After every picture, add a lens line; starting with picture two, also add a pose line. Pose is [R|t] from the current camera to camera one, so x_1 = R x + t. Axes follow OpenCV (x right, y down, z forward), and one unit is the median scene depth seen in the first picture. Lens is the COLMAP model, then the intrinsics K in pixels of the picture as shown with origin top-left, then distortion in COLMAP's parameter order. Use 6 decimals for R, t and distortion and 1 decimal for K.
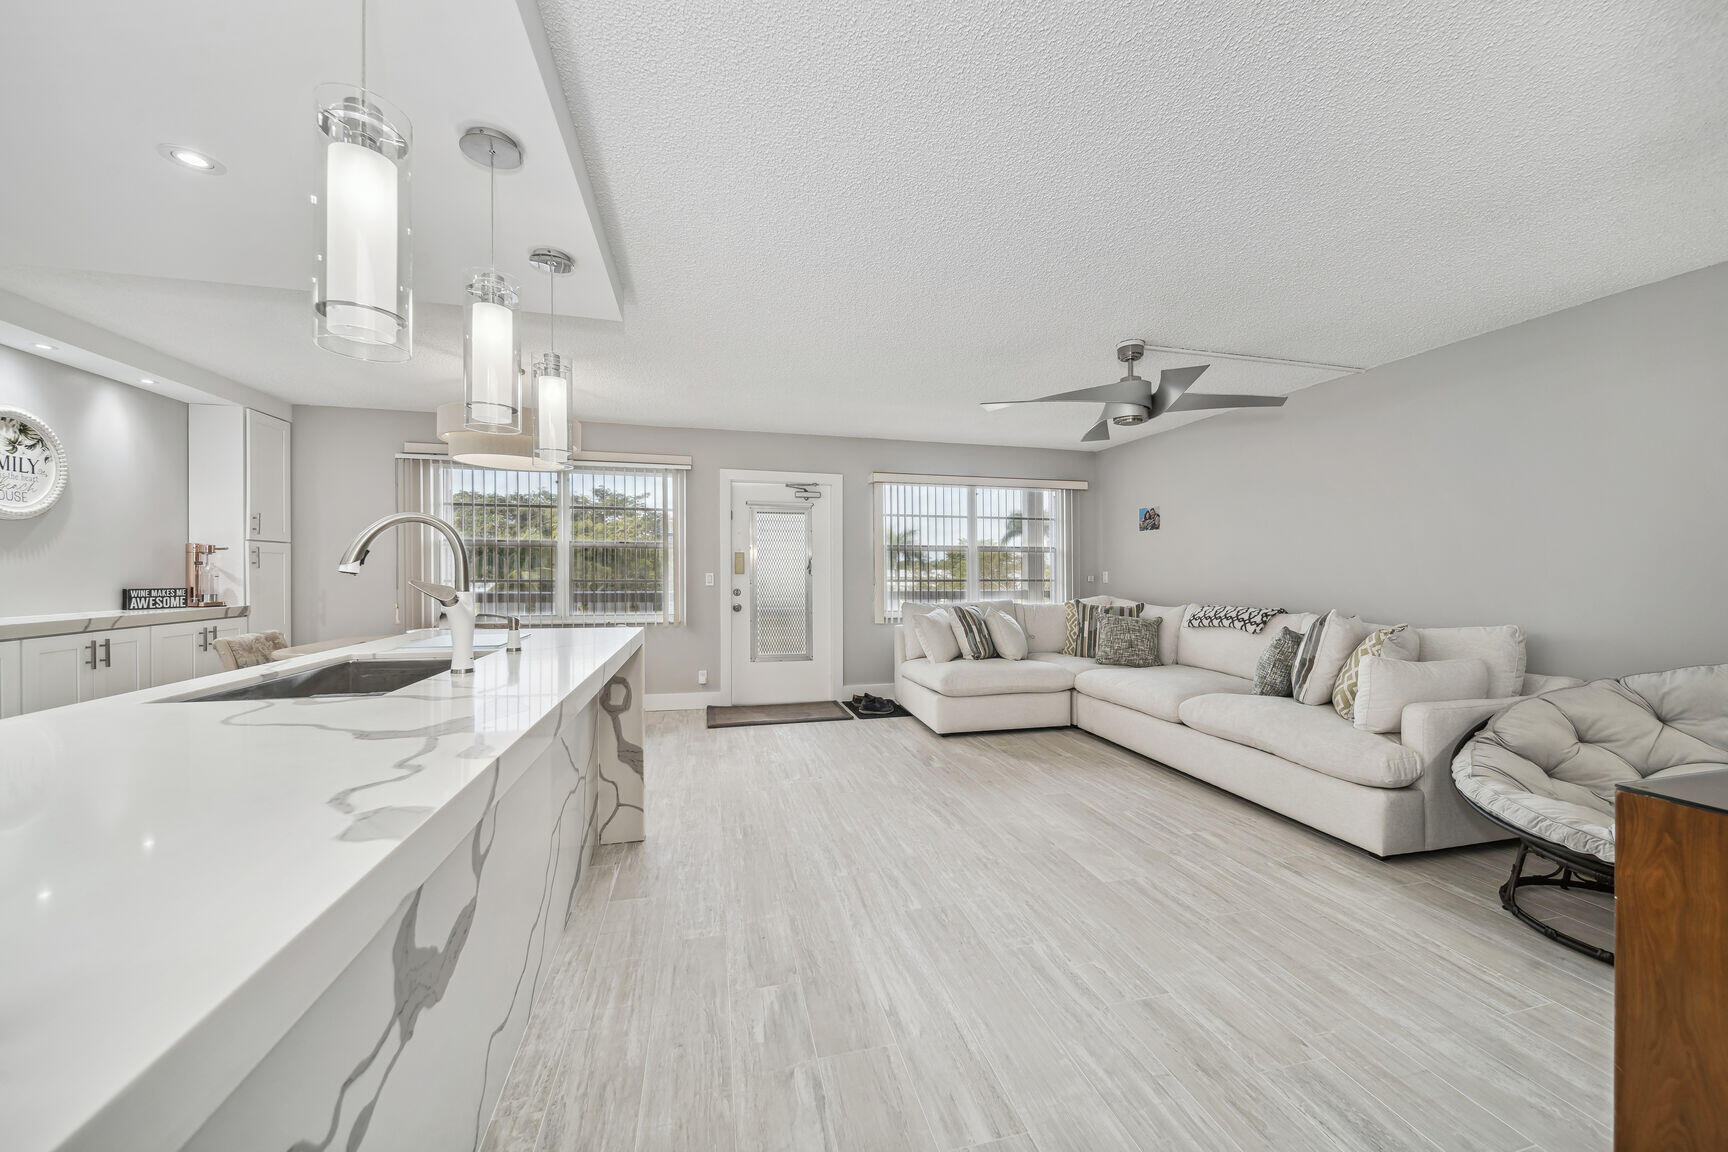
lens RADIAL K [[637.3, 0, 864.9], [0, 637.3, 570.1], [0, 0, 1]] dist [-0.001716, -0.000193]
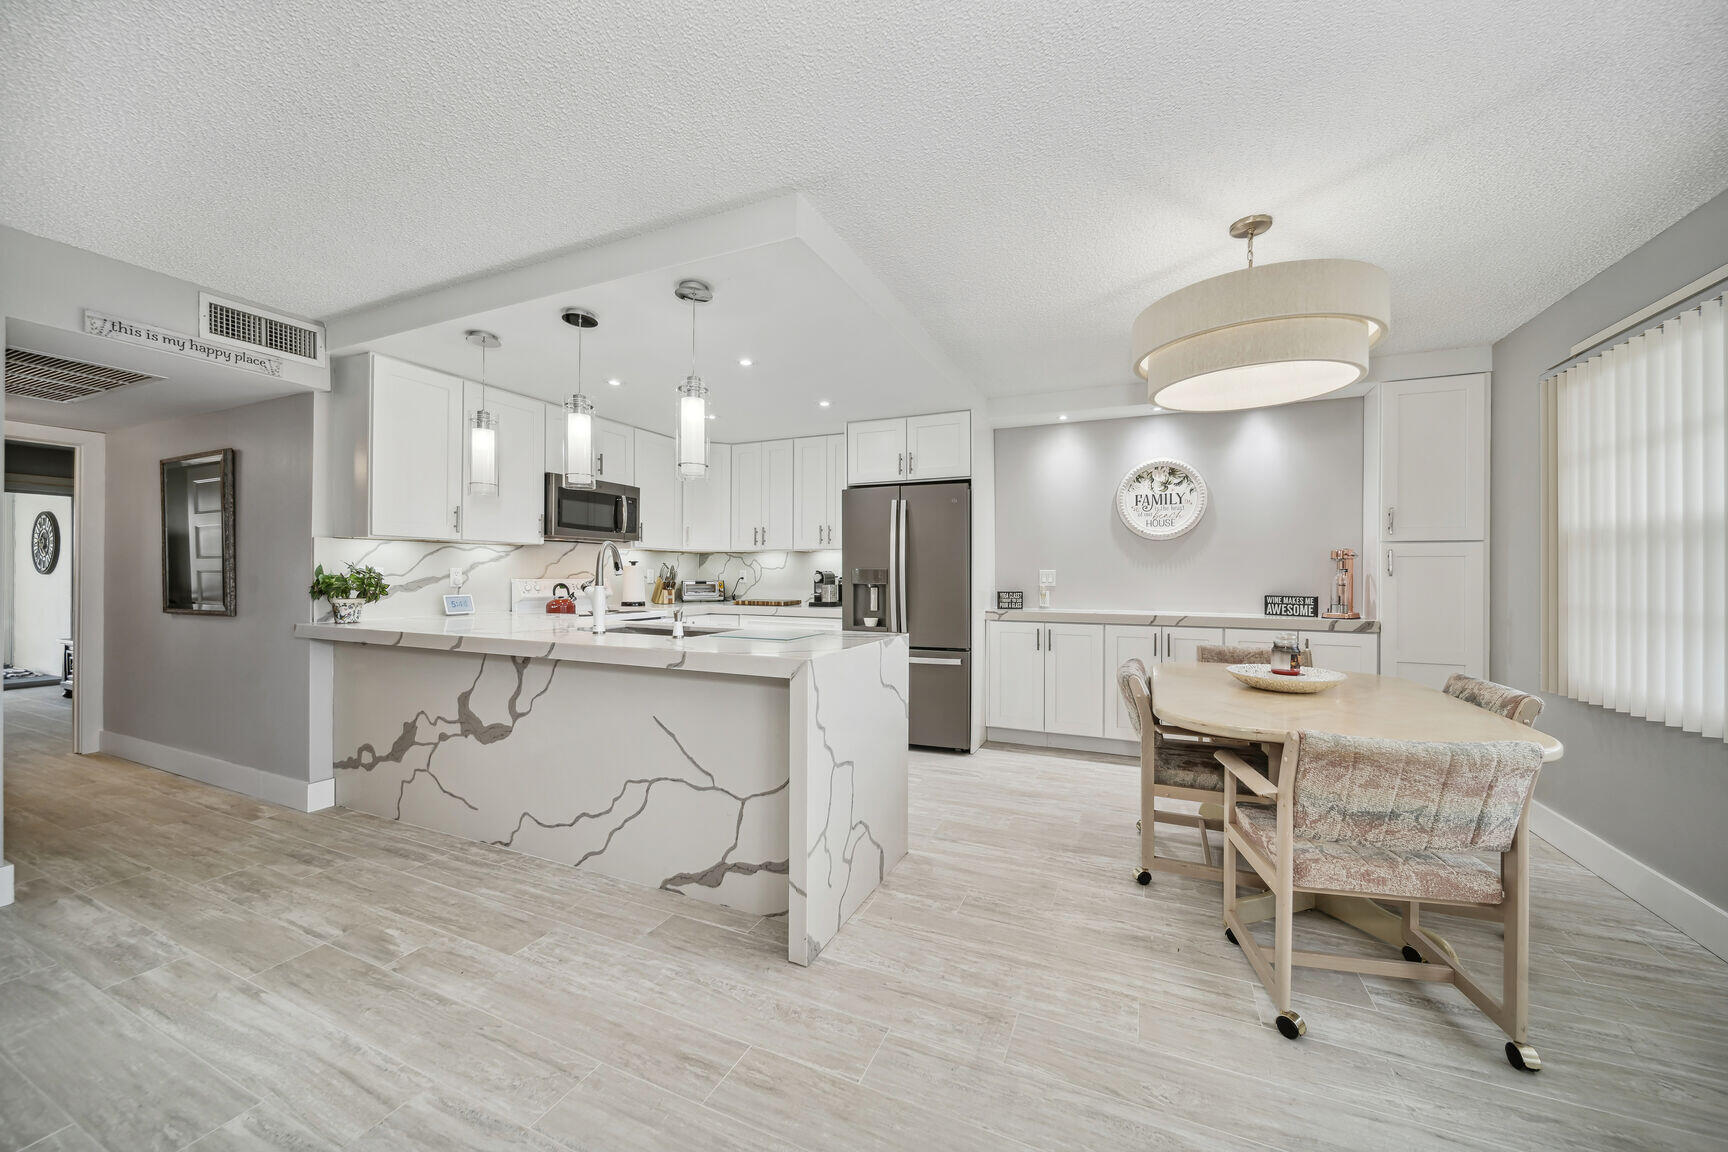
lens RADIAL K [[637.3, 0, 862.7], [0, 637.3, 577.0], [0, 0, 1]] dist [-0.001716, -0.000193]
pose [[-0.617749, -0.001364, -0.786374, 0.136804], [-0.006887, 0.999970, 0.003676, -0.000424], [0.786346, 0.007687, -0.617739, 1.335526]]
